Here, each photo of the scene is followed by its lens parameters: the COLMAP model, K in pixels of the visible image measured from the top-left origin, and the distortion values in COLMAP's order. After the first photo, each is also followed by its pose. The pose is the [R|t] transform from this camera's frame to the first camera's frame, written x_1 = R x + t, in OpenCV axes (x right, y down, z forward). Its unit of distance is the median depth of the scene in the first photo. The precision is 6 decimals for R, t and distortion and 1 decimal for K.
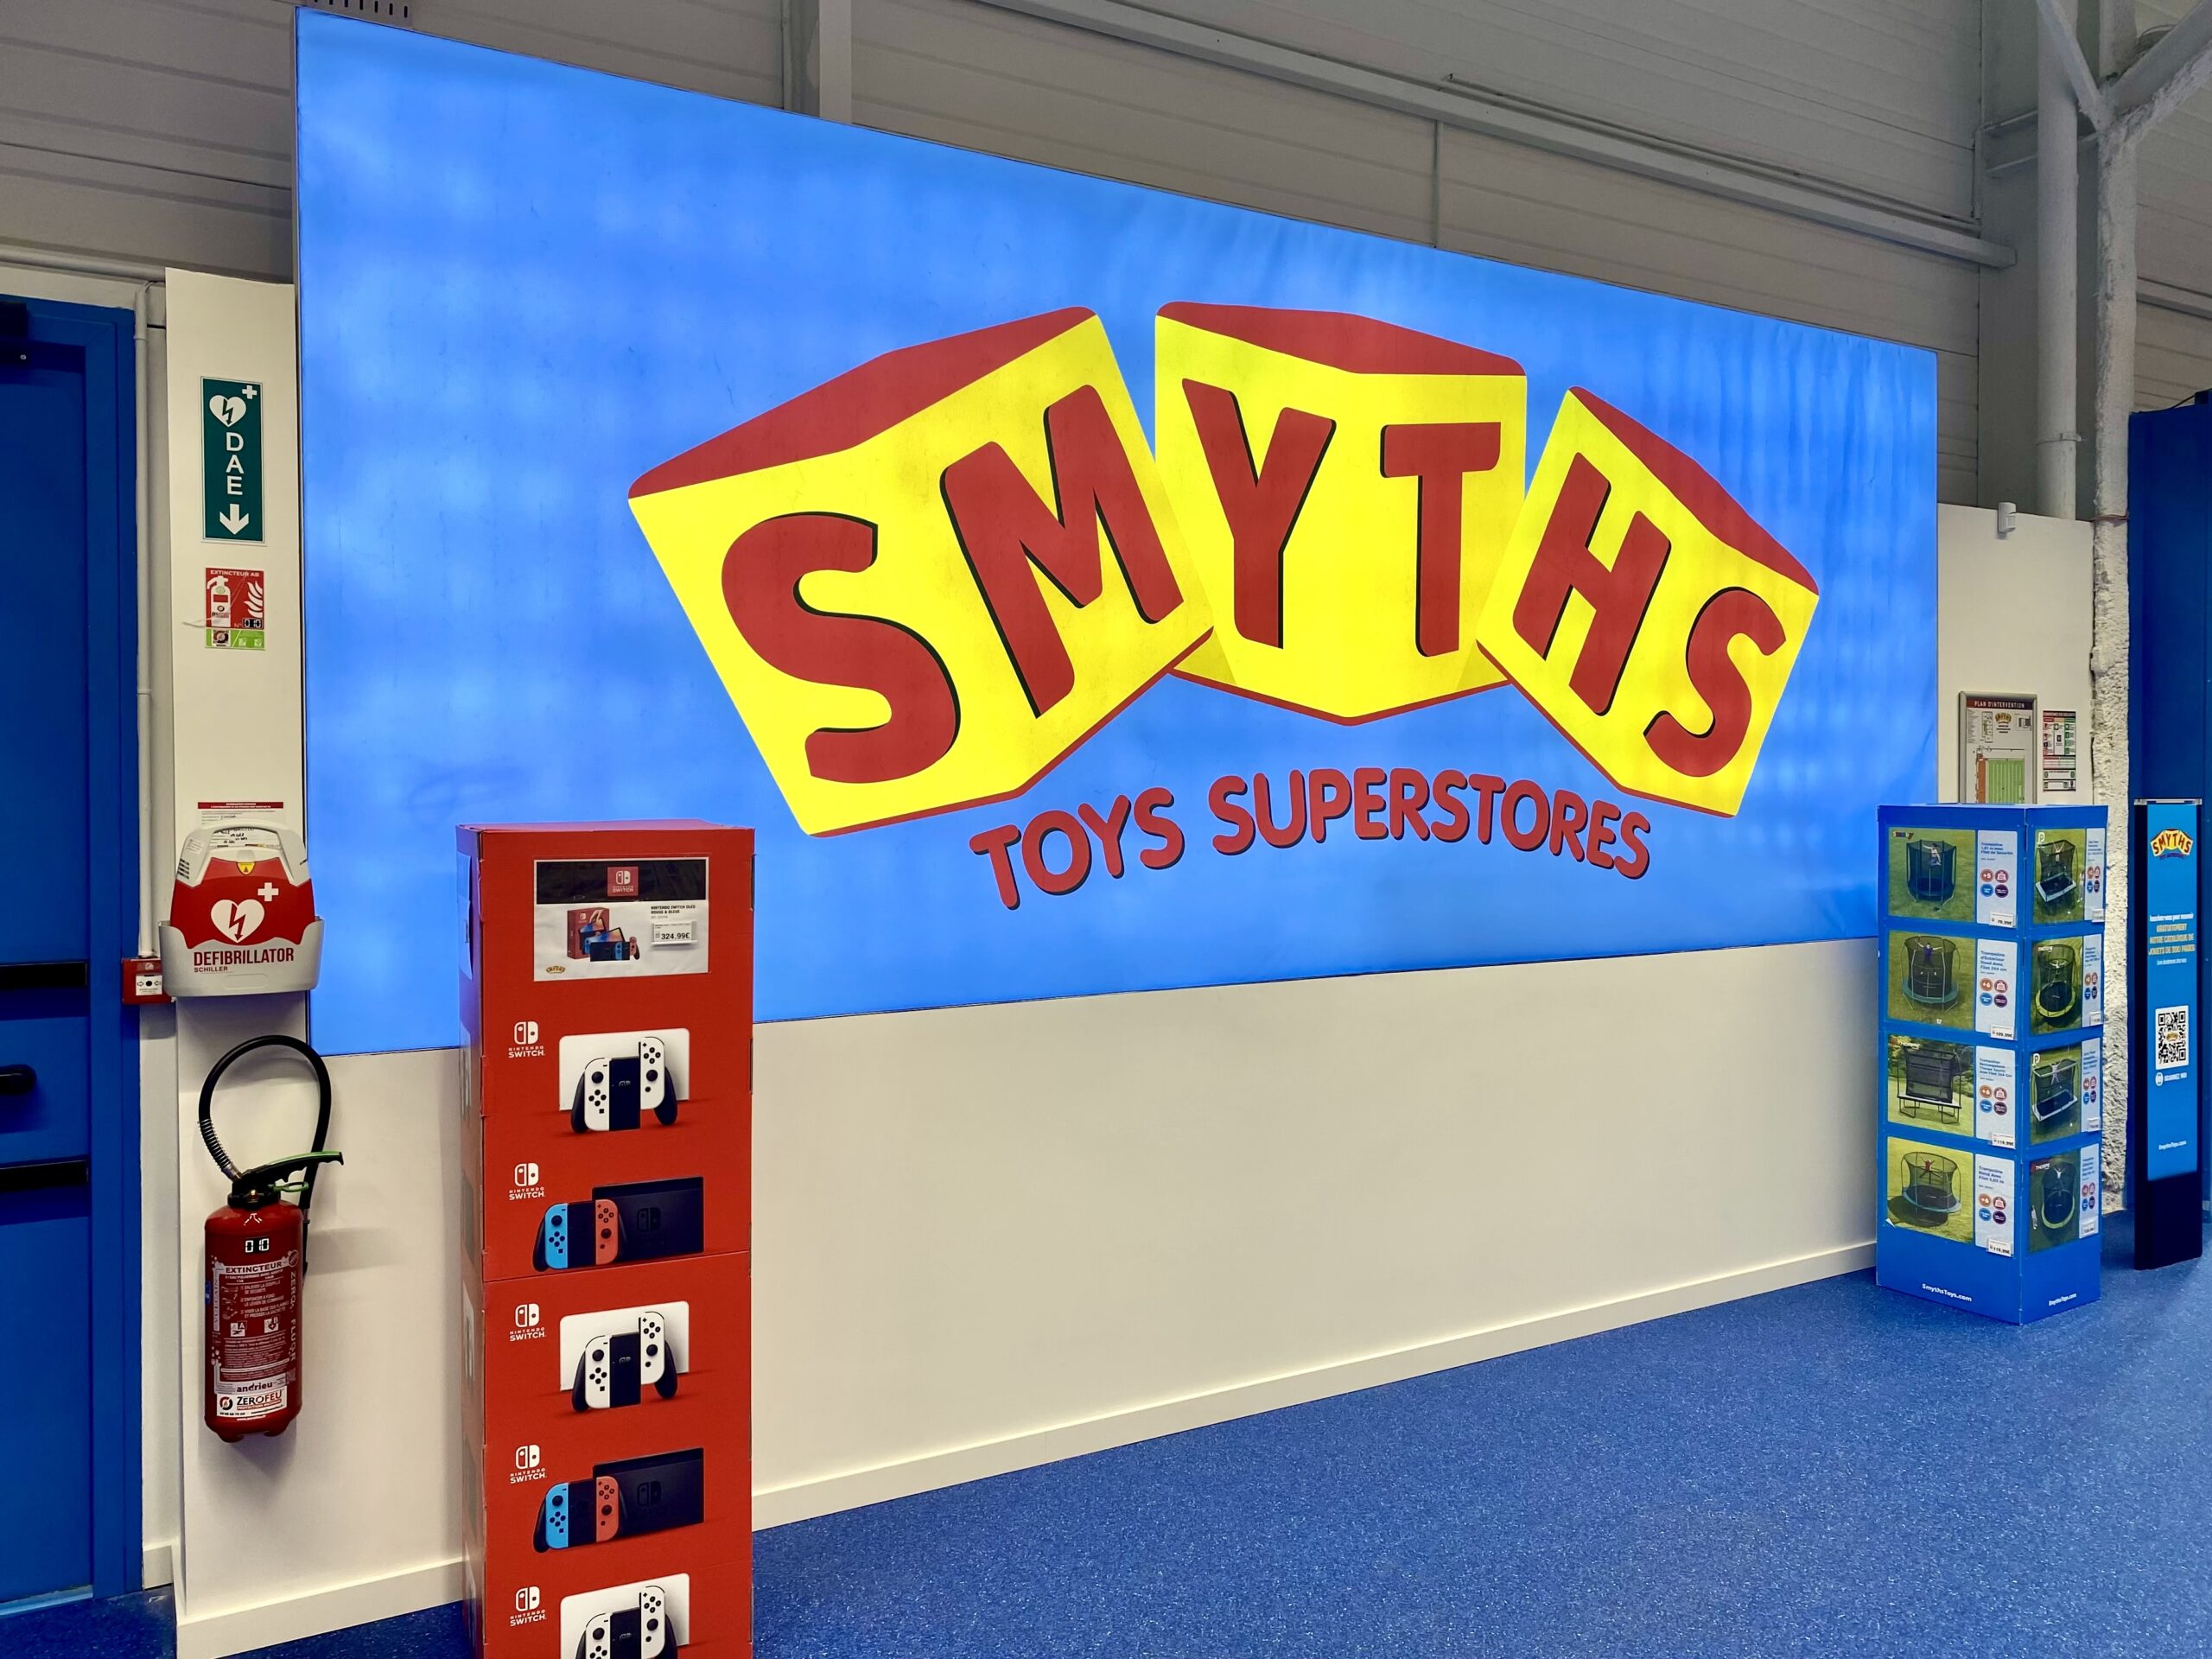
lens RADIAL K [[1755.8, 0, 1105.0], [0, 1755.8, 794.0], [0, 0, 1]] dist [0.002440, 0.002191]
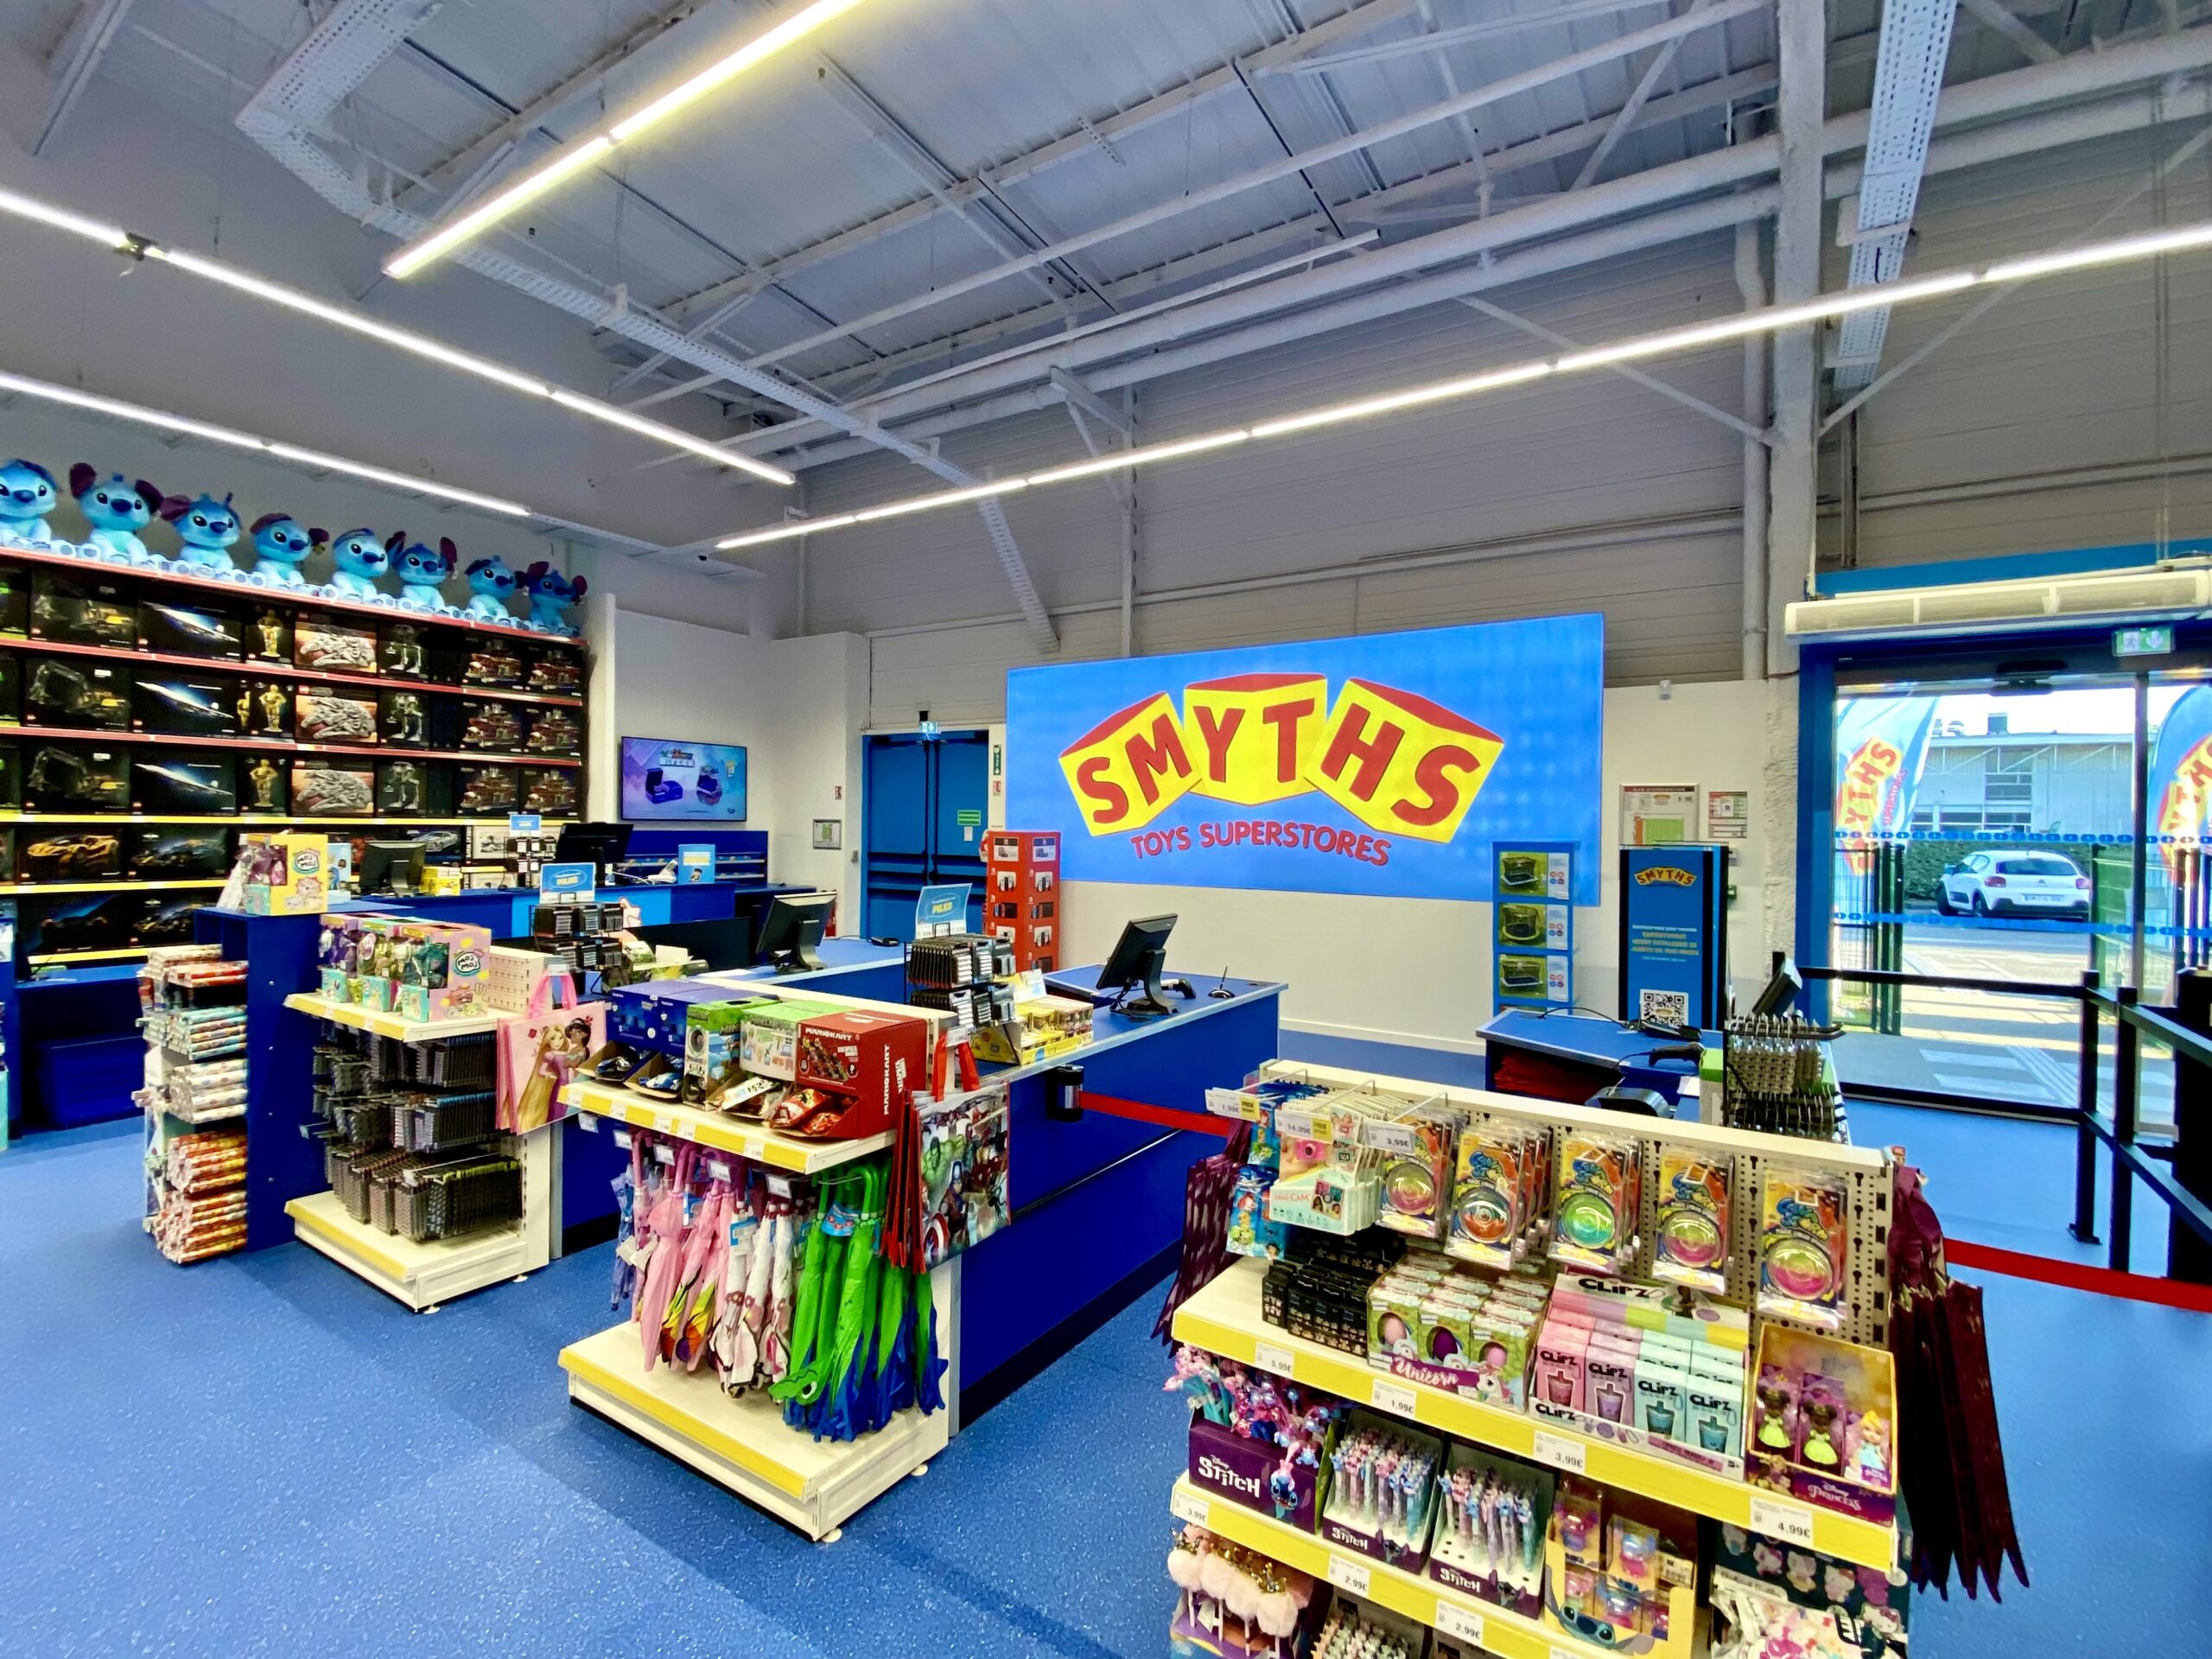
lens RADIAL K [[997.4, 0, 1106.6], [0, 997.4, 836.0], [0, 0, 1]] dist [0.029896, -0.031348]
pose [[0.429121, 0.018431, -0.903059, 1.495843], [-0.019844, 0.999743, 0.010975, -0.002670], [0.903029, 0.013211, 0.429376, 0.022791]]
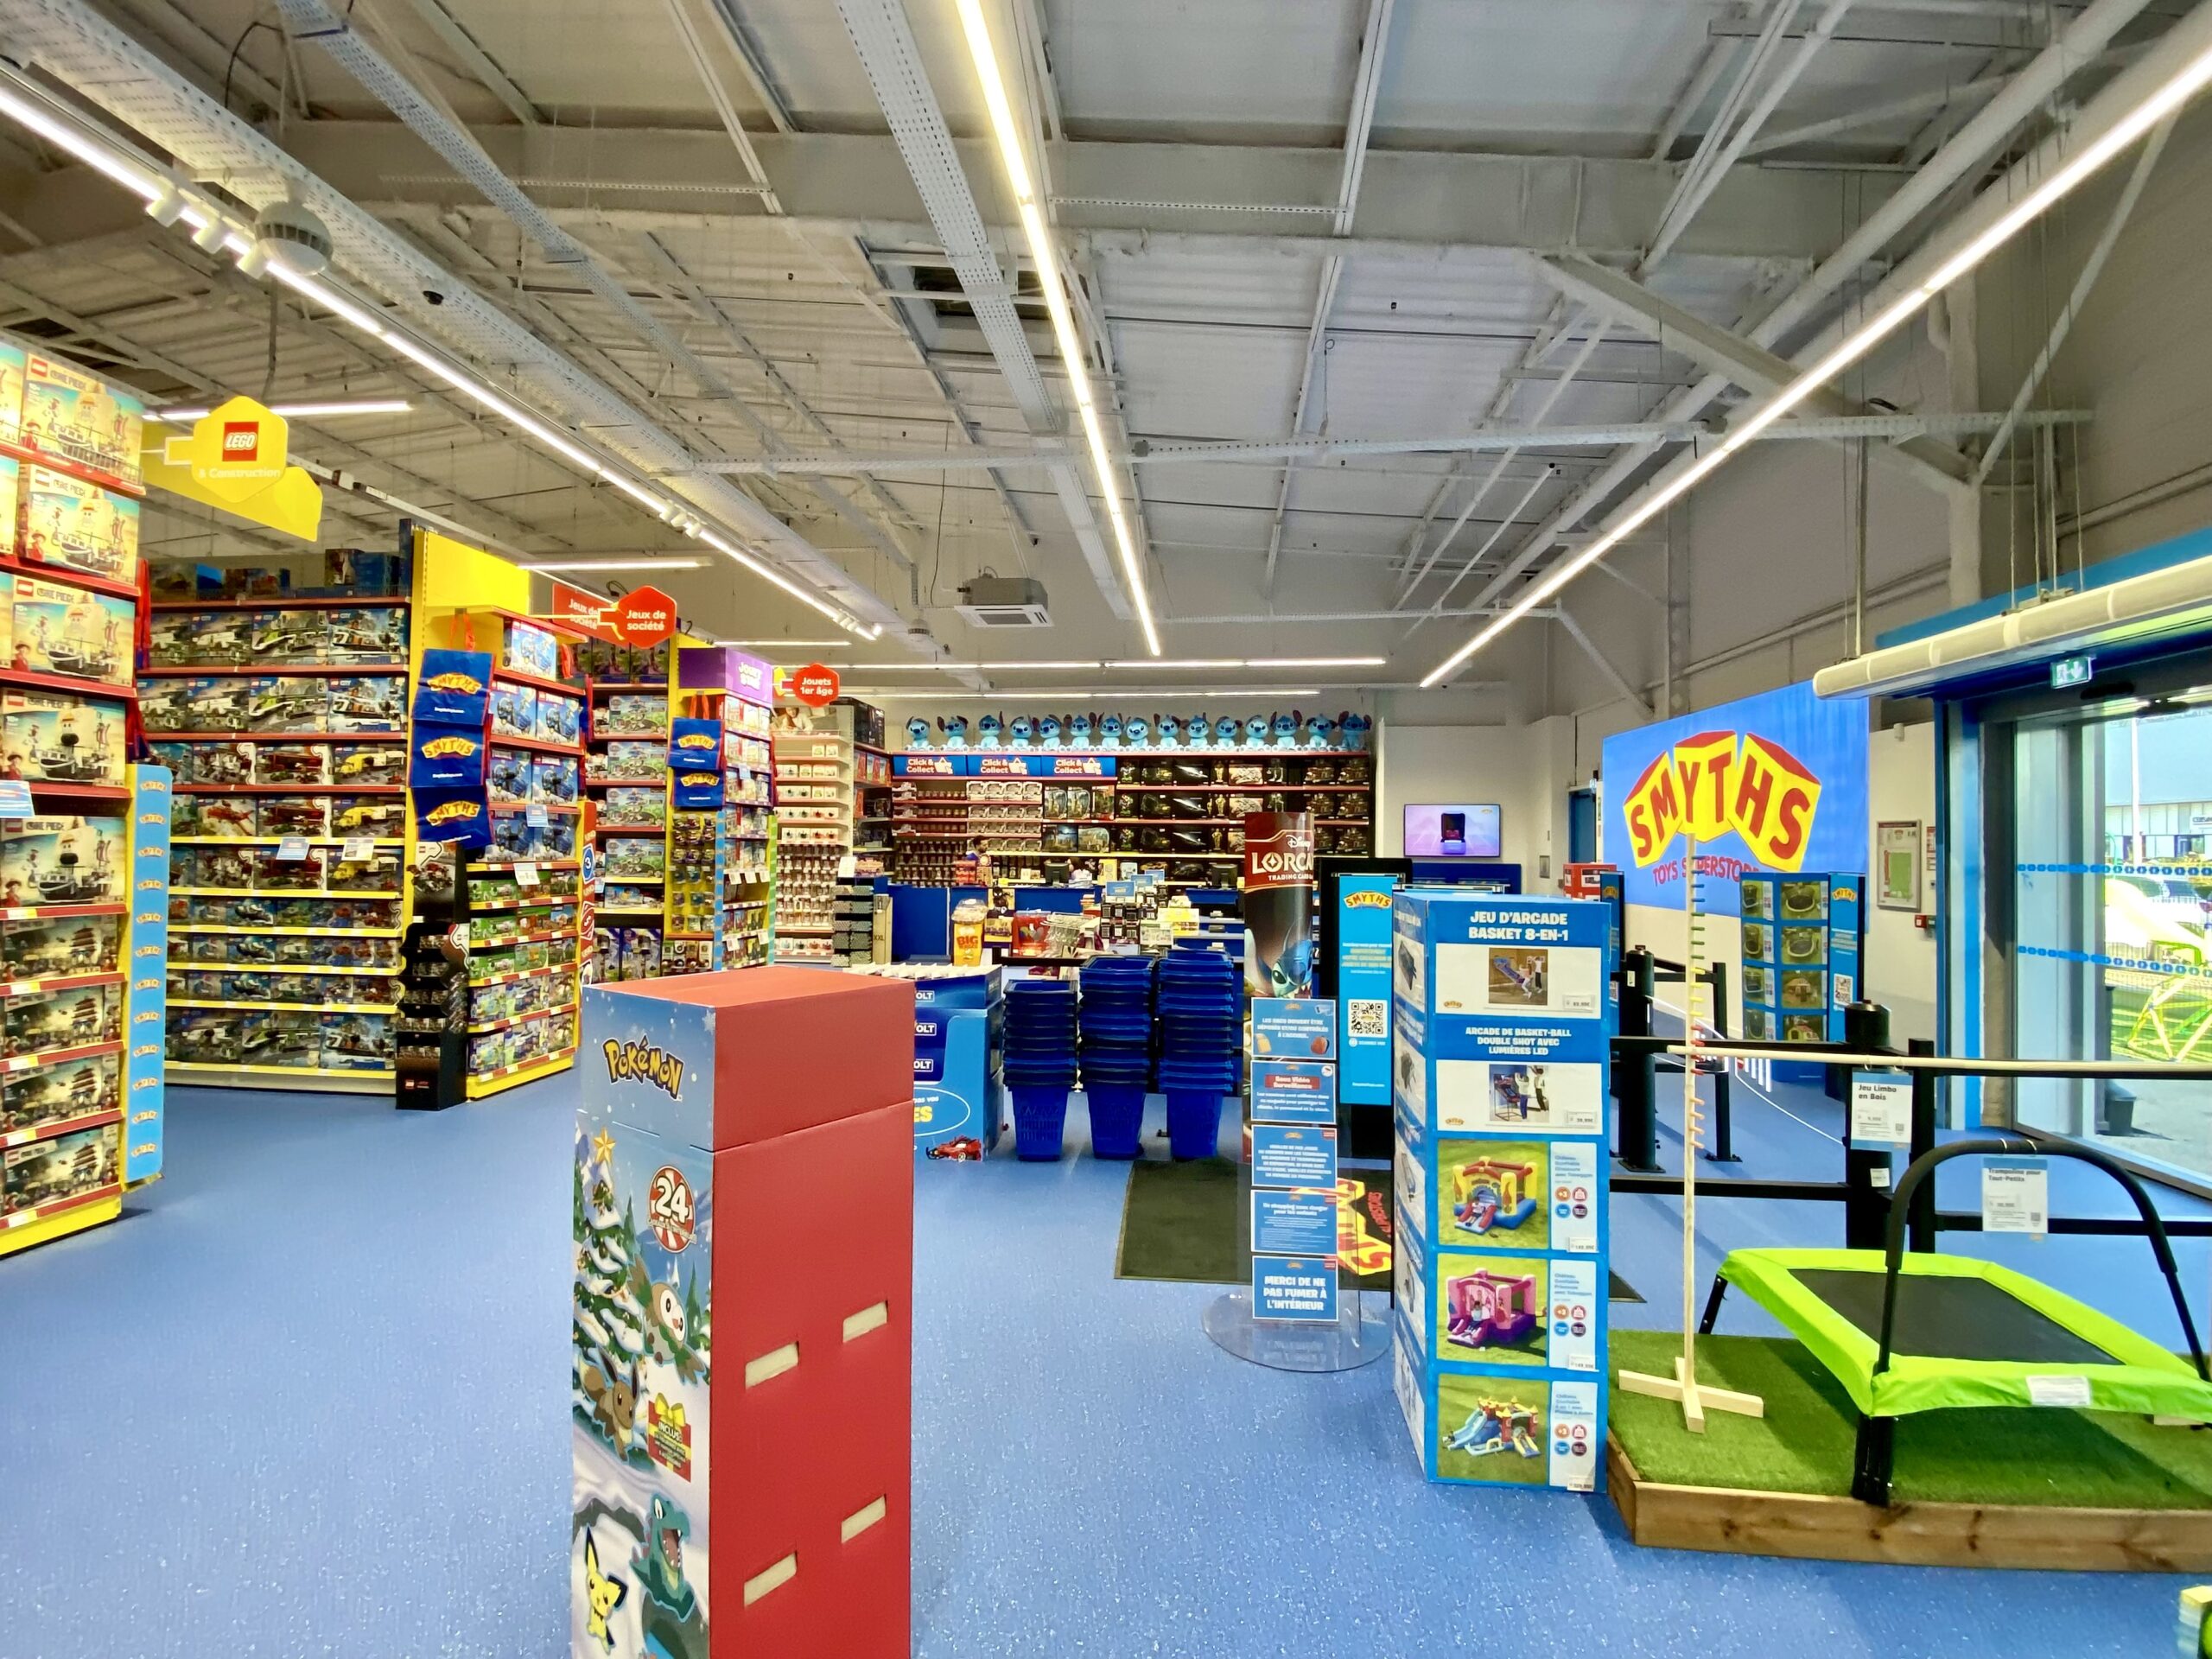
lens RADIAL K [[997.4, 0, 1106.6], [0, 997.4, 836.0], [0, 0, 1]] dist [0.029896, -0.031348]
pose [[-0.615171, -0.012046, -0.788301, 2.393183], [-0.012136, 0.999909, -0.005810, -0.026346], [0.788300, 0.005993, -0.615262, 1.217241]]
